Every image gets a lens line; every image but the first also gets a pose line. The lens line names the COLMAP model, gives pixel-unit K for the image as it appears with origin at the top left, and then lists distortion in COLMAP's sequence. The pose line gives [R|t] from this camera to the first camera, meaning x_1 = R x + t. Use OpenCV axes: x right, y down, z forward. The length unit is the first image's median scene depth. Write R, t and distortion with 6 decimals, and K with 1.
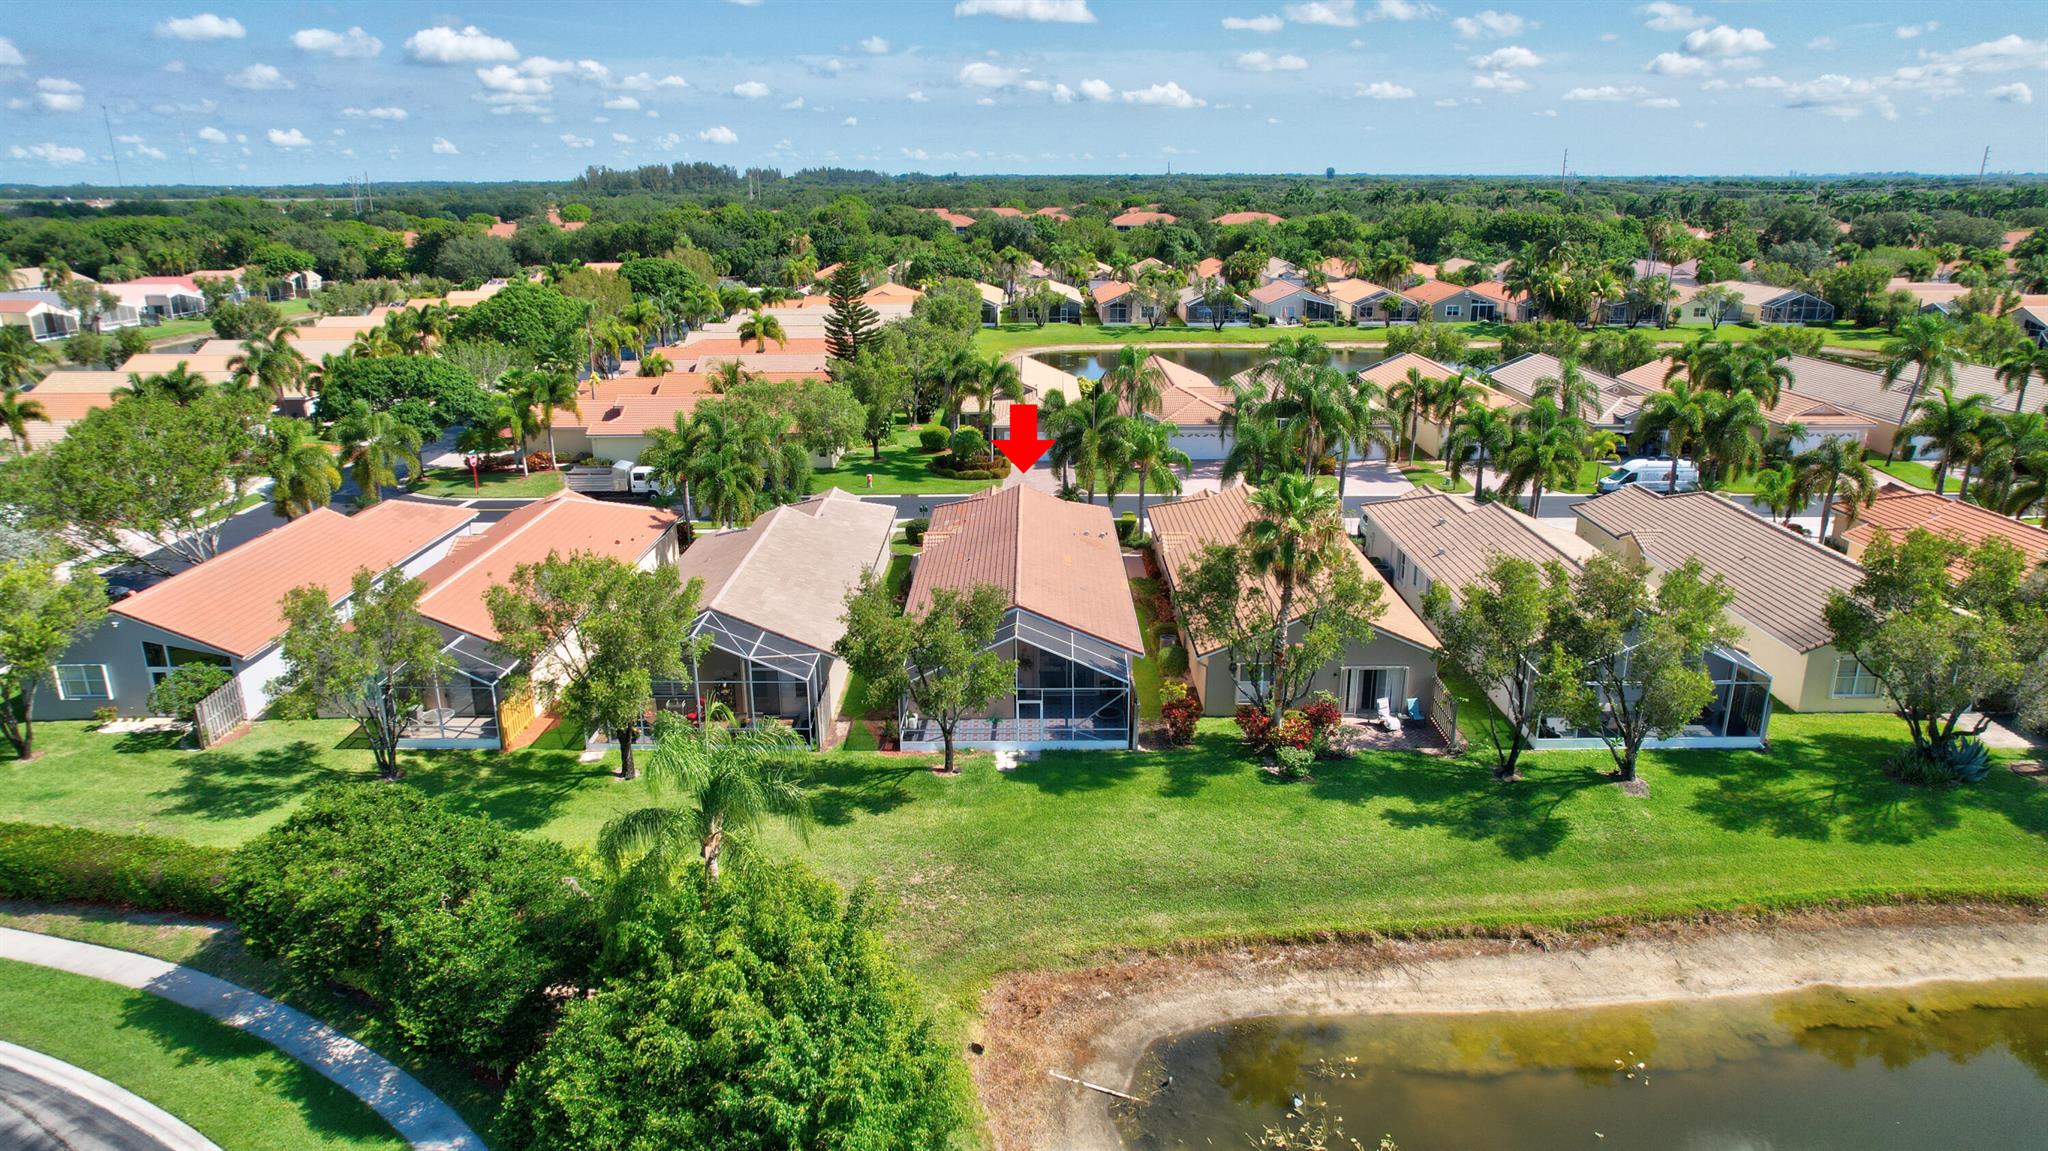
lens RADIAL K [[1311.4, 0, 1034.1], [0, 1311.4, 571.1], [0, 0, 1]] dist [-0.079193, 0.073842]
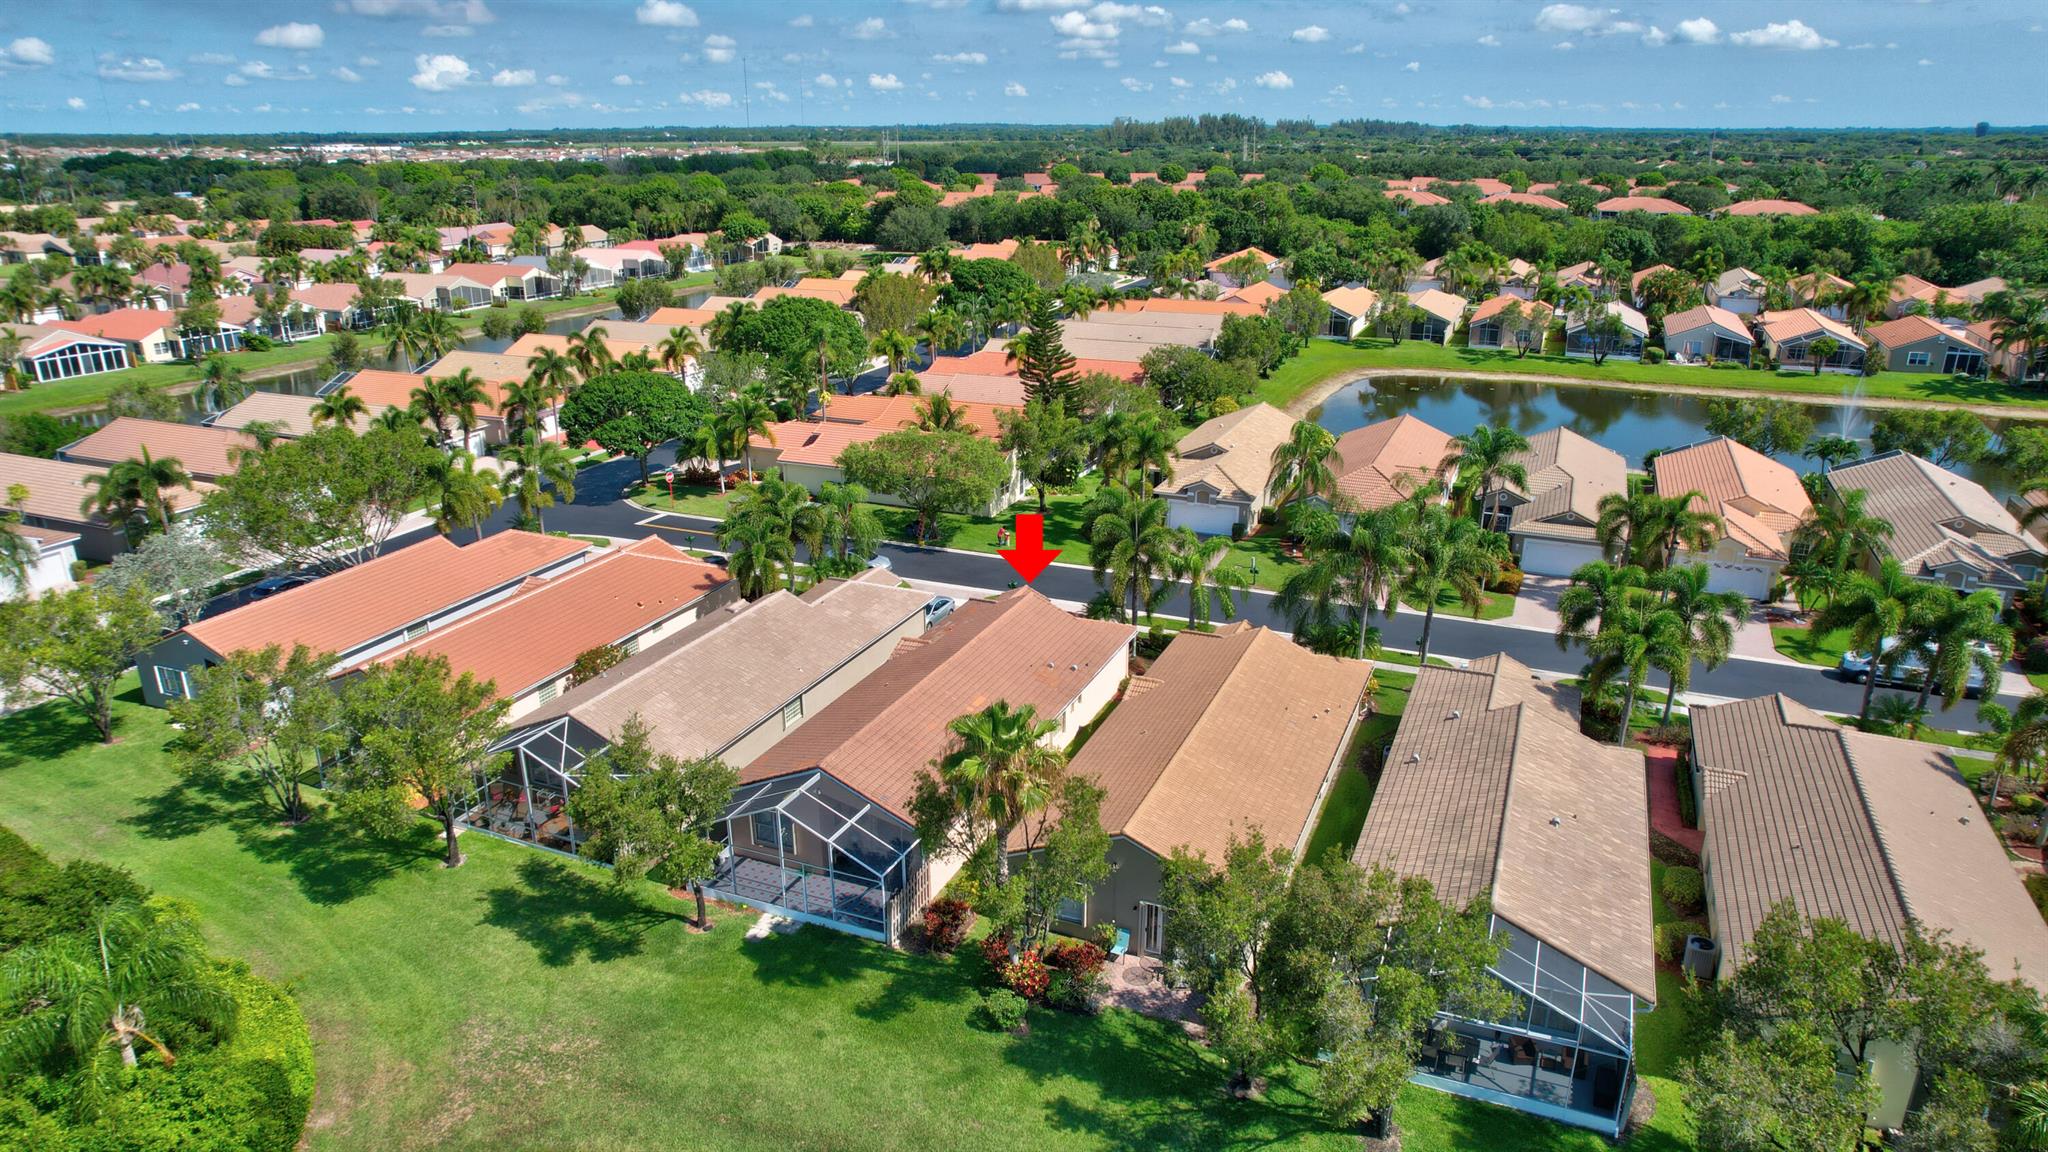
lens RADIAL K [[1311.4, 0, 1036.4], [0, 1311.4, 582.0], [0, 0, 1]] dist [-0.079193, 0.073842]
pose [[0.921708, 0.134173, -0.363940, 0.466003], [-0.117346, 0.990755, 0.068071, -0.193074], [0.369709, -0.020035, 0.928932, 0.165255]]
